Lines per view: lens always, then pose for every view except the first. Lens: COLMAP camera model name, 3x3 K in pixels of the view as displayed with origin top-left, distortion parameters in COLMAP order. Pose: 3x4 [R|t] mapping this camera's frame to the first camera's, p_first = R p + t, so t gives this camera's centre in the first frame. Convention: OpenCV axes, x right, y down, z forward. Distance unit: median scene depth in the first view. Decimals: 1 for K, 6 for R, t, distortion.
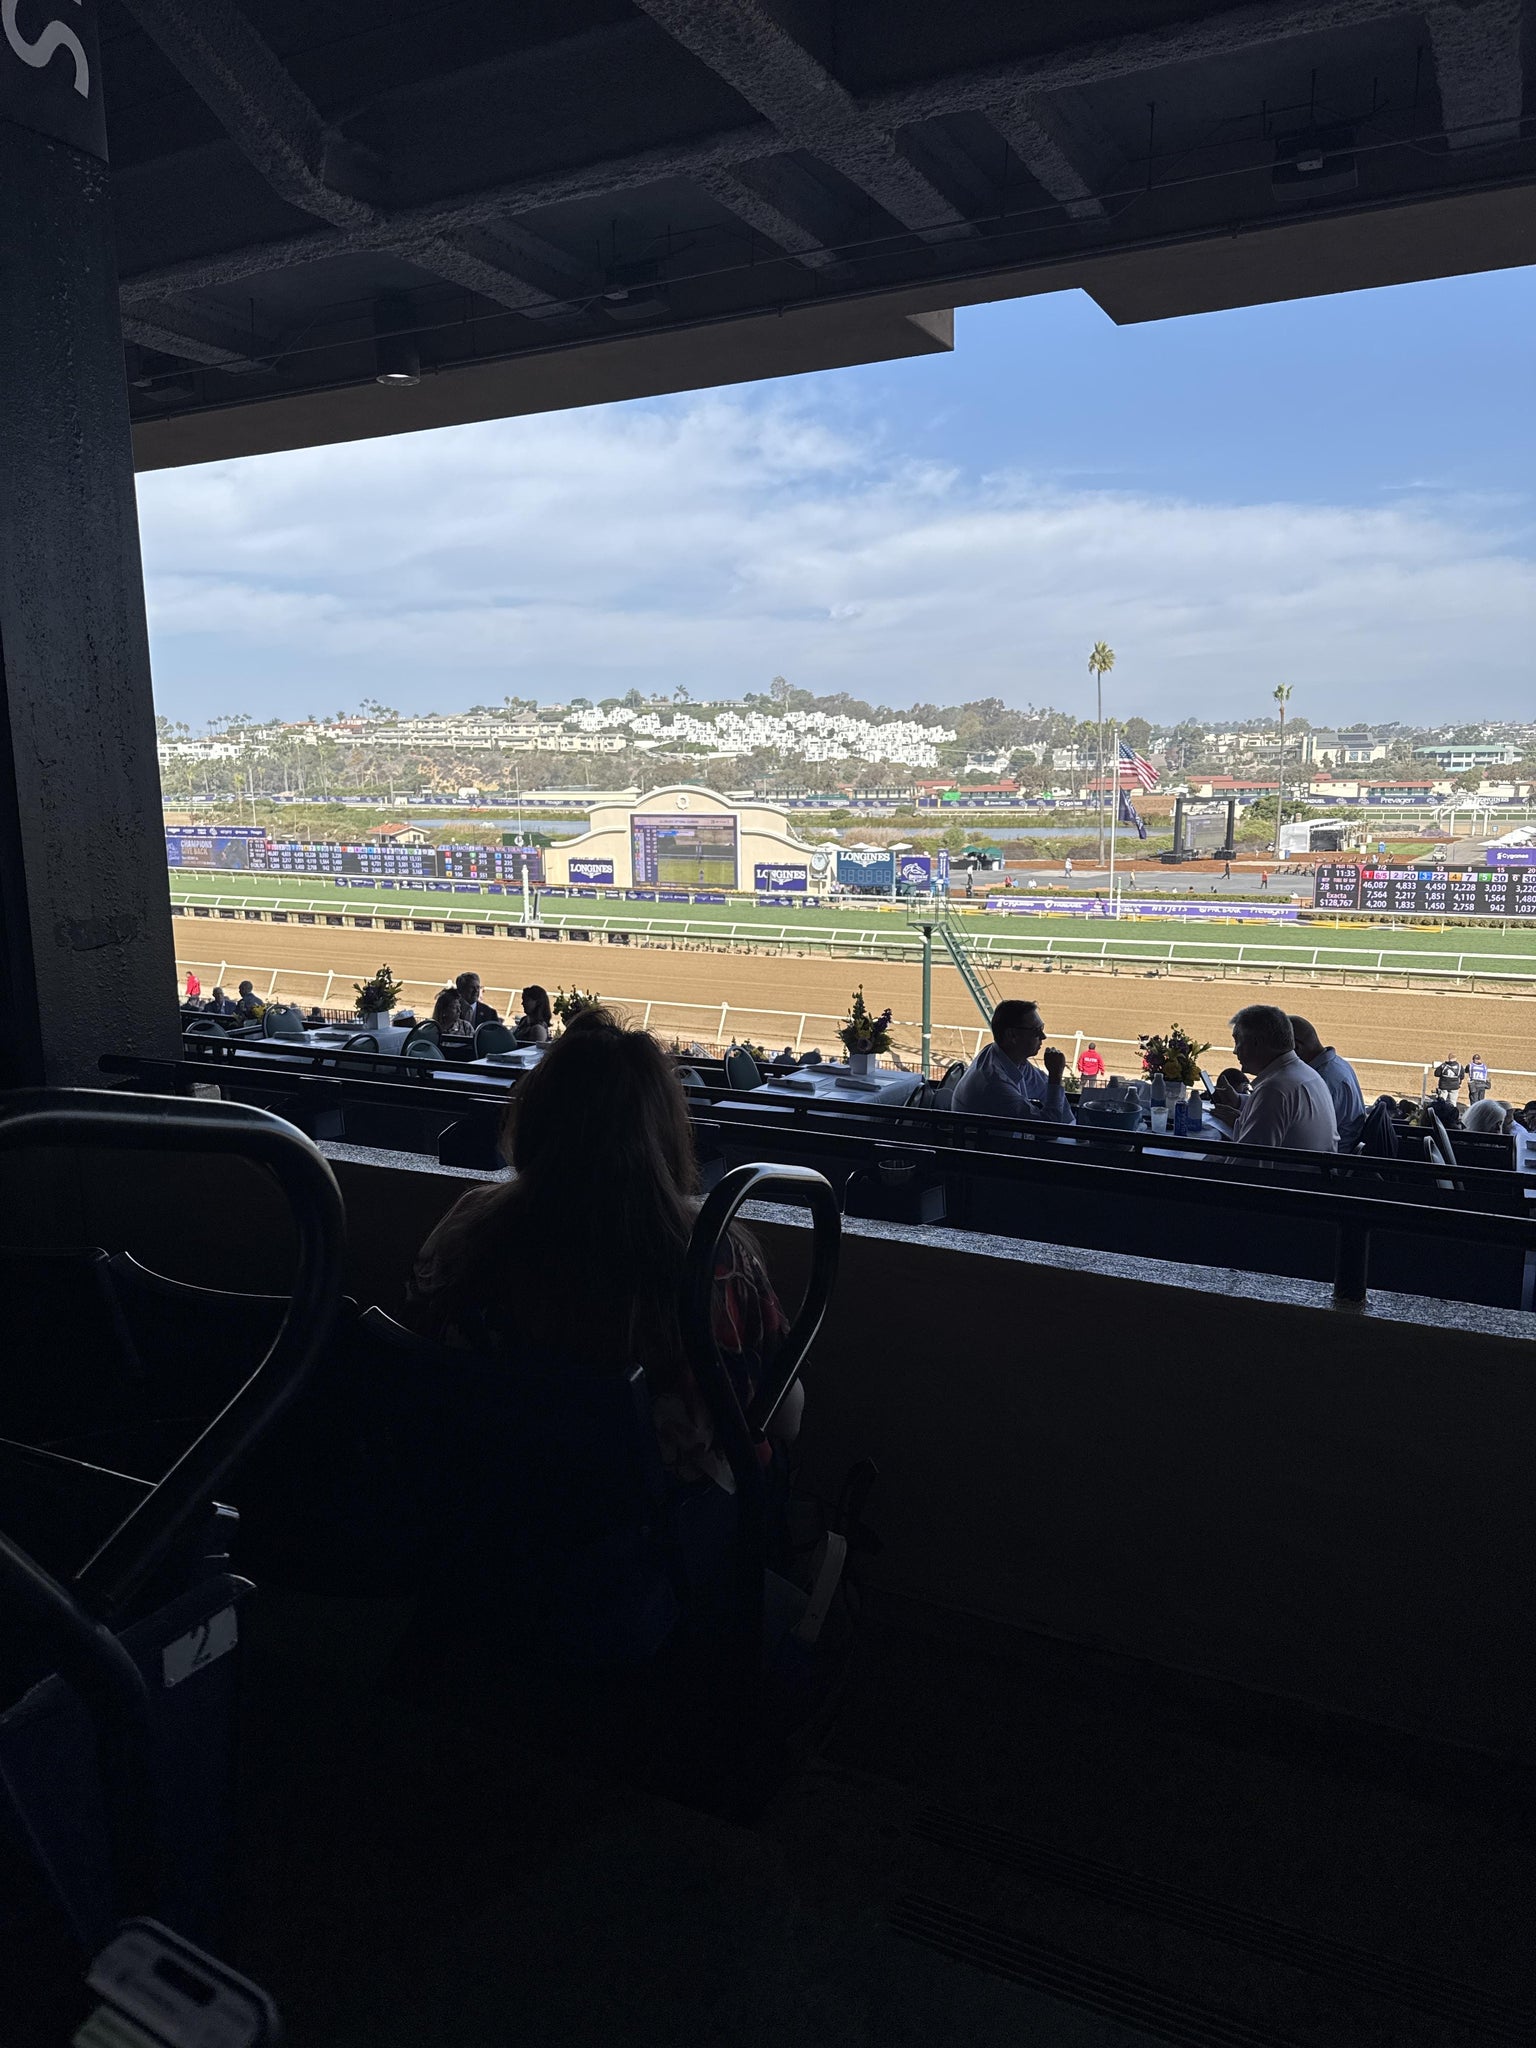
lens RADIAL K [[1406.9, 0, 767.8], [0, 1406.9, 1040.7], [0, 0, 1]] dist [0.102773, -0.149161]
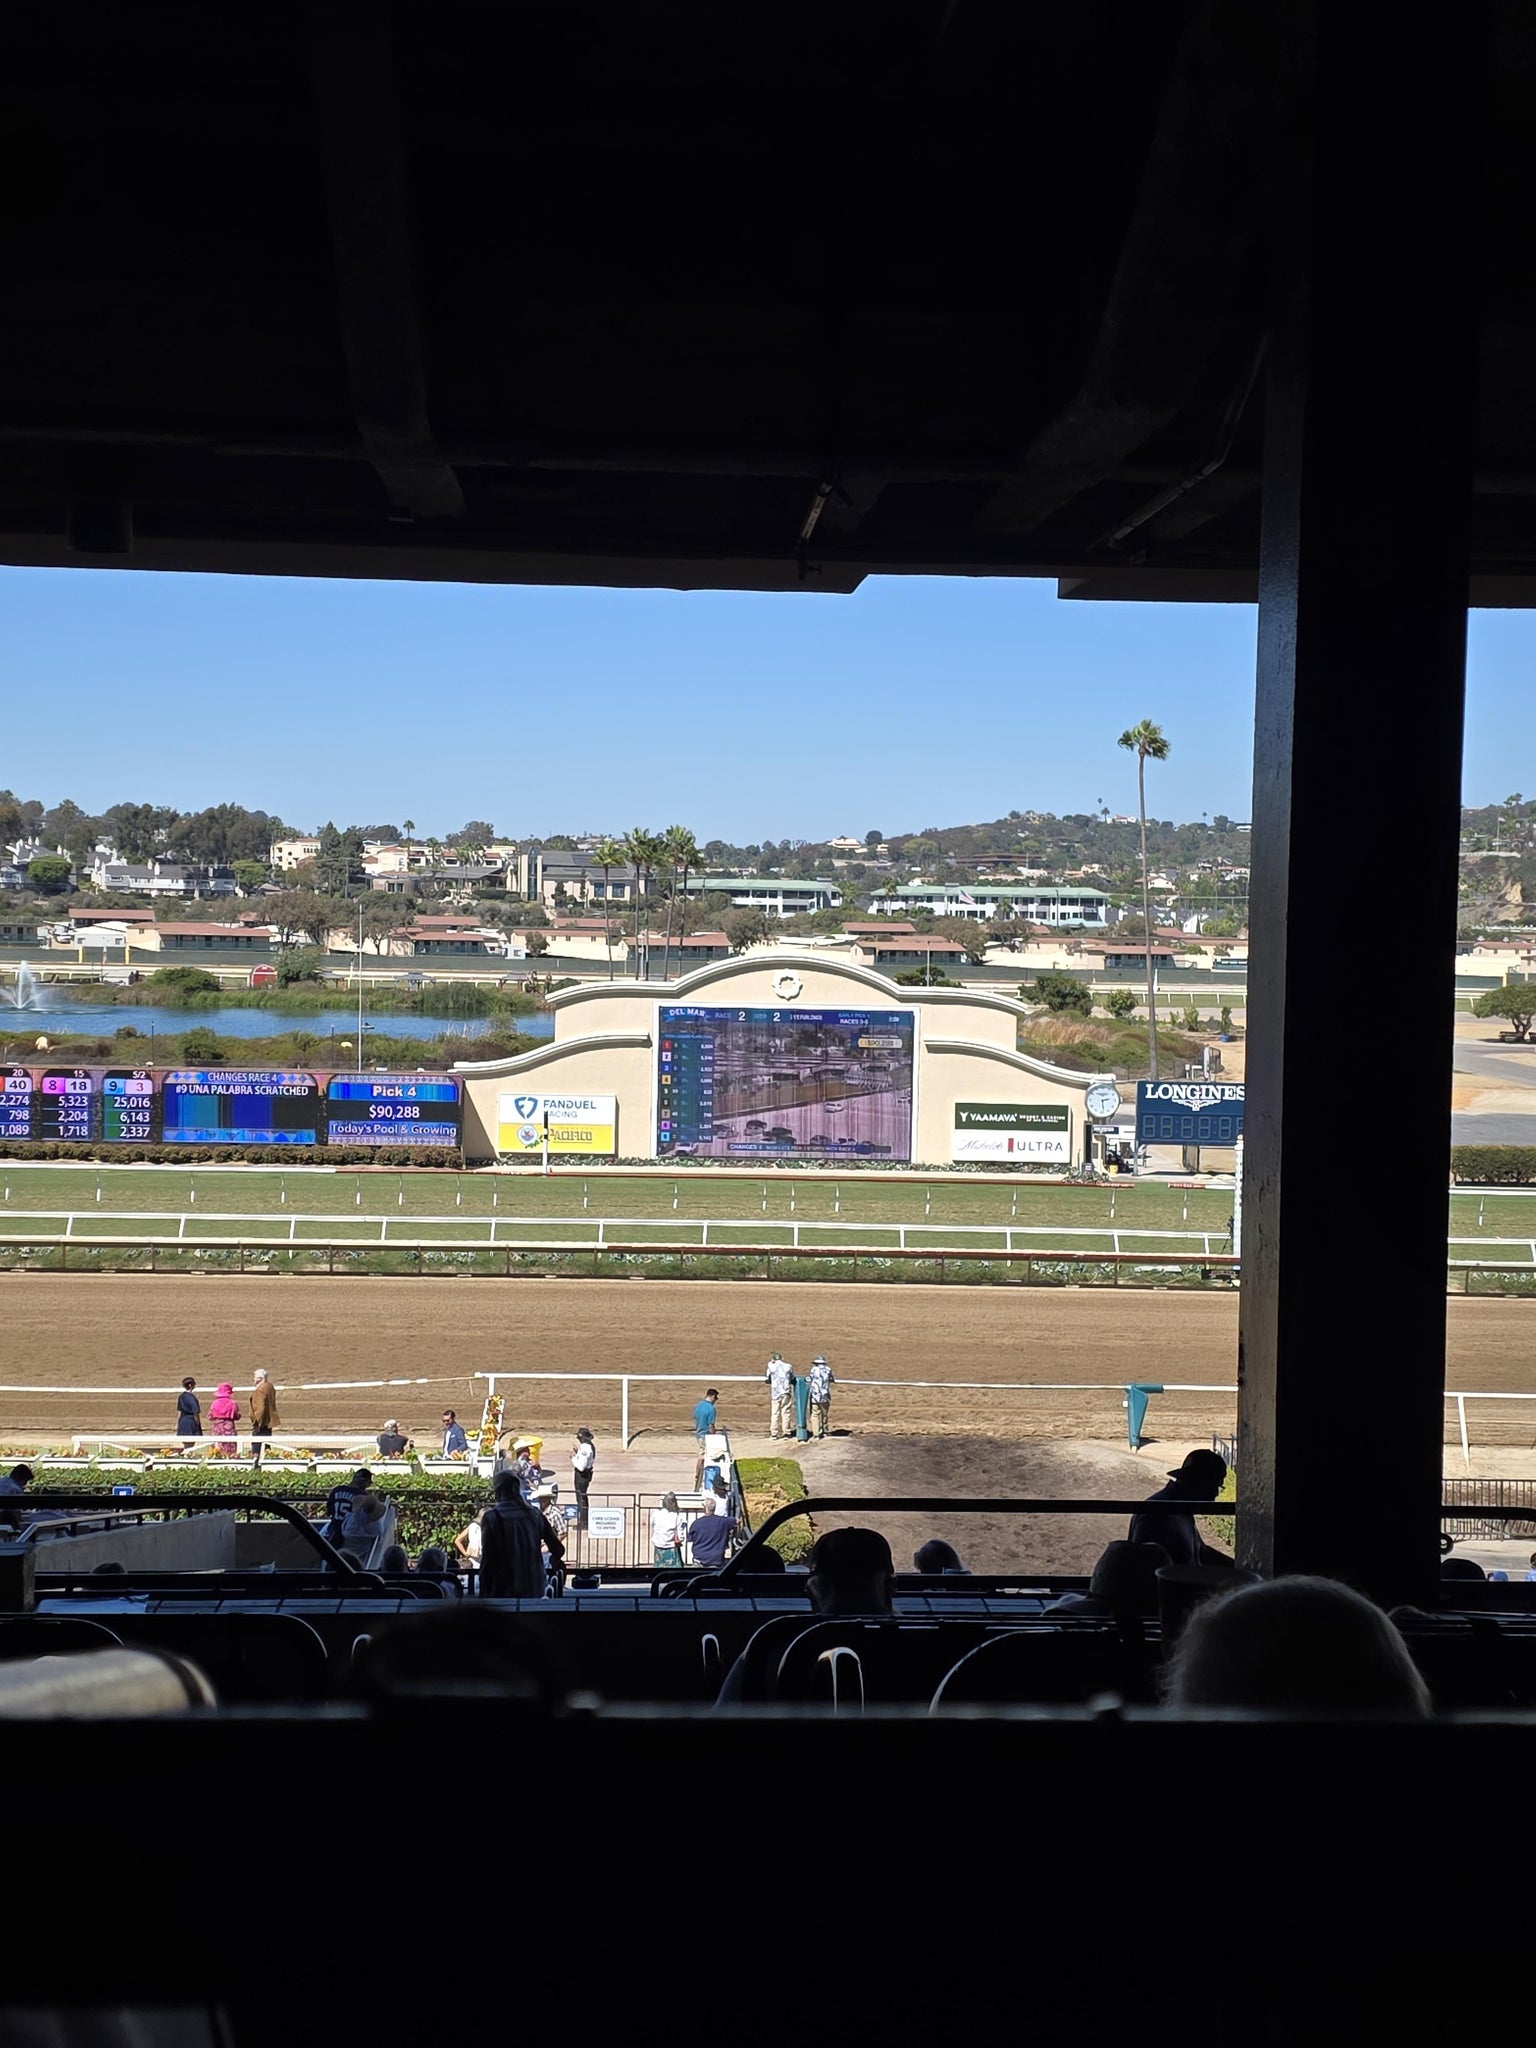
lens RADIAL K [[2564.4, 0, 763.0], [0, 2564.4, 1023.1], [0, 0, 1]] dist [0.185607, 0.000000]
pose [[0.856158, 0.003305, 0.516703, -0.102943], [0.067072, 0.990809, -0.117472, -0.009257], [-0.512342, 0.135231, 0.848067, 0.043704]]
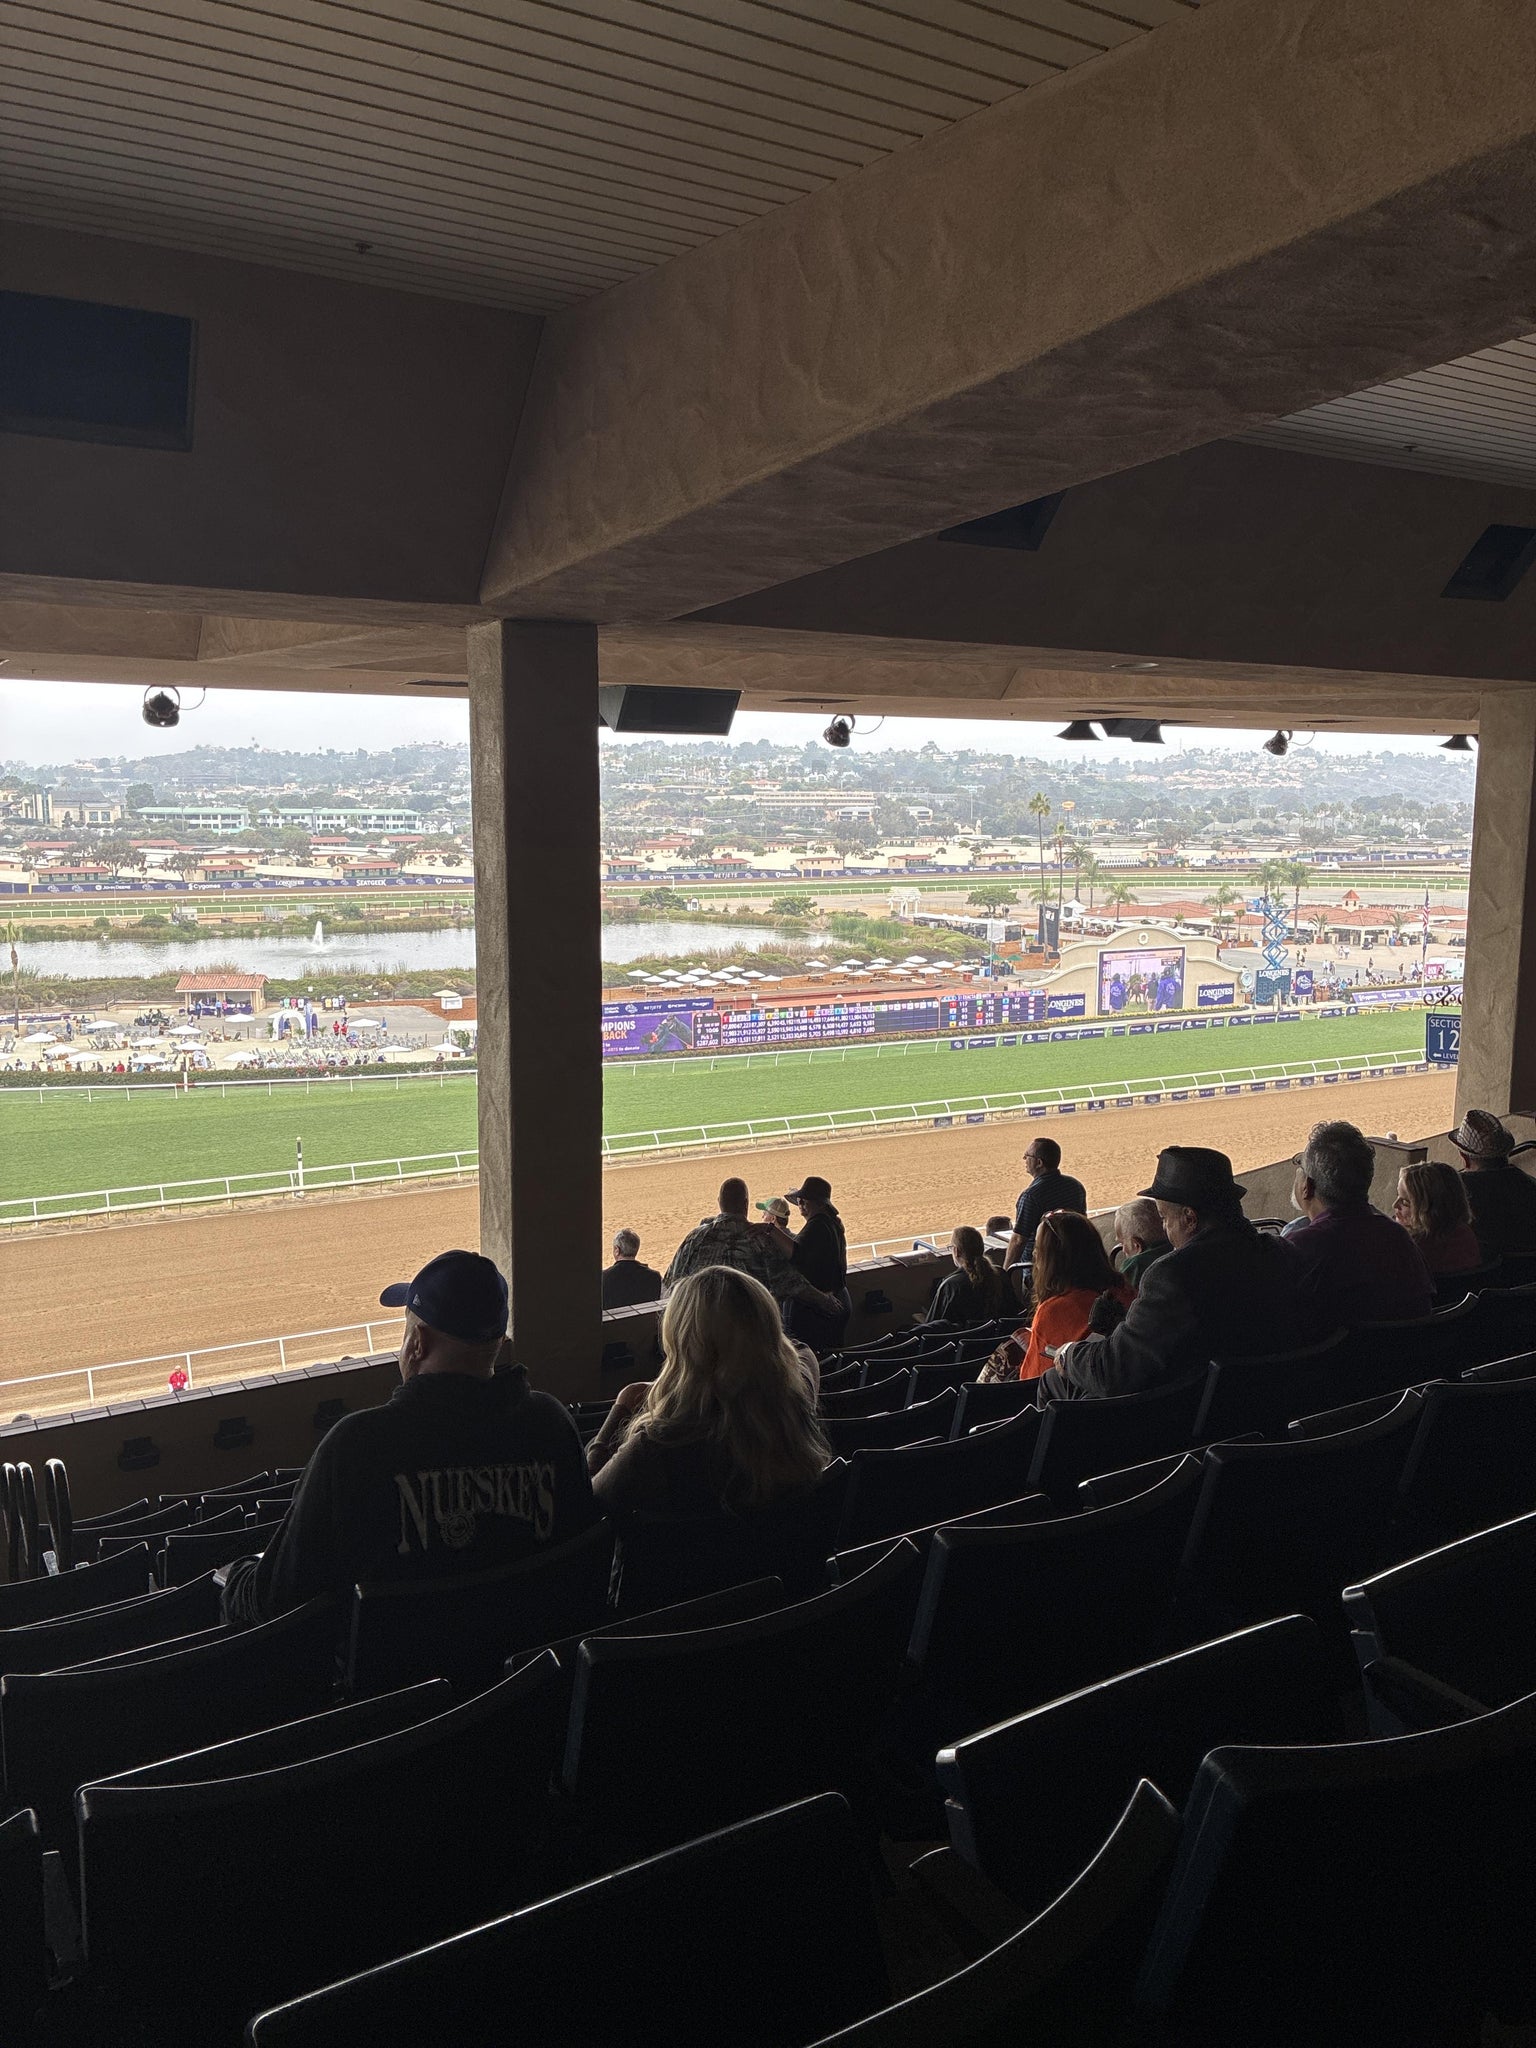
lens RADIAL K [[1524.2, 0, 756.6], [0, 1524.2, 1040.7], [0, 0, 1]] dist [0.061734, -0.067803]
pose [[0.520798, -0.118748, 0.845380, -0.248063], [0.149228, 0.987694, 0.046806, -0.036720], [-0.840536, 0.101778, 0.532110, 0.115229]]
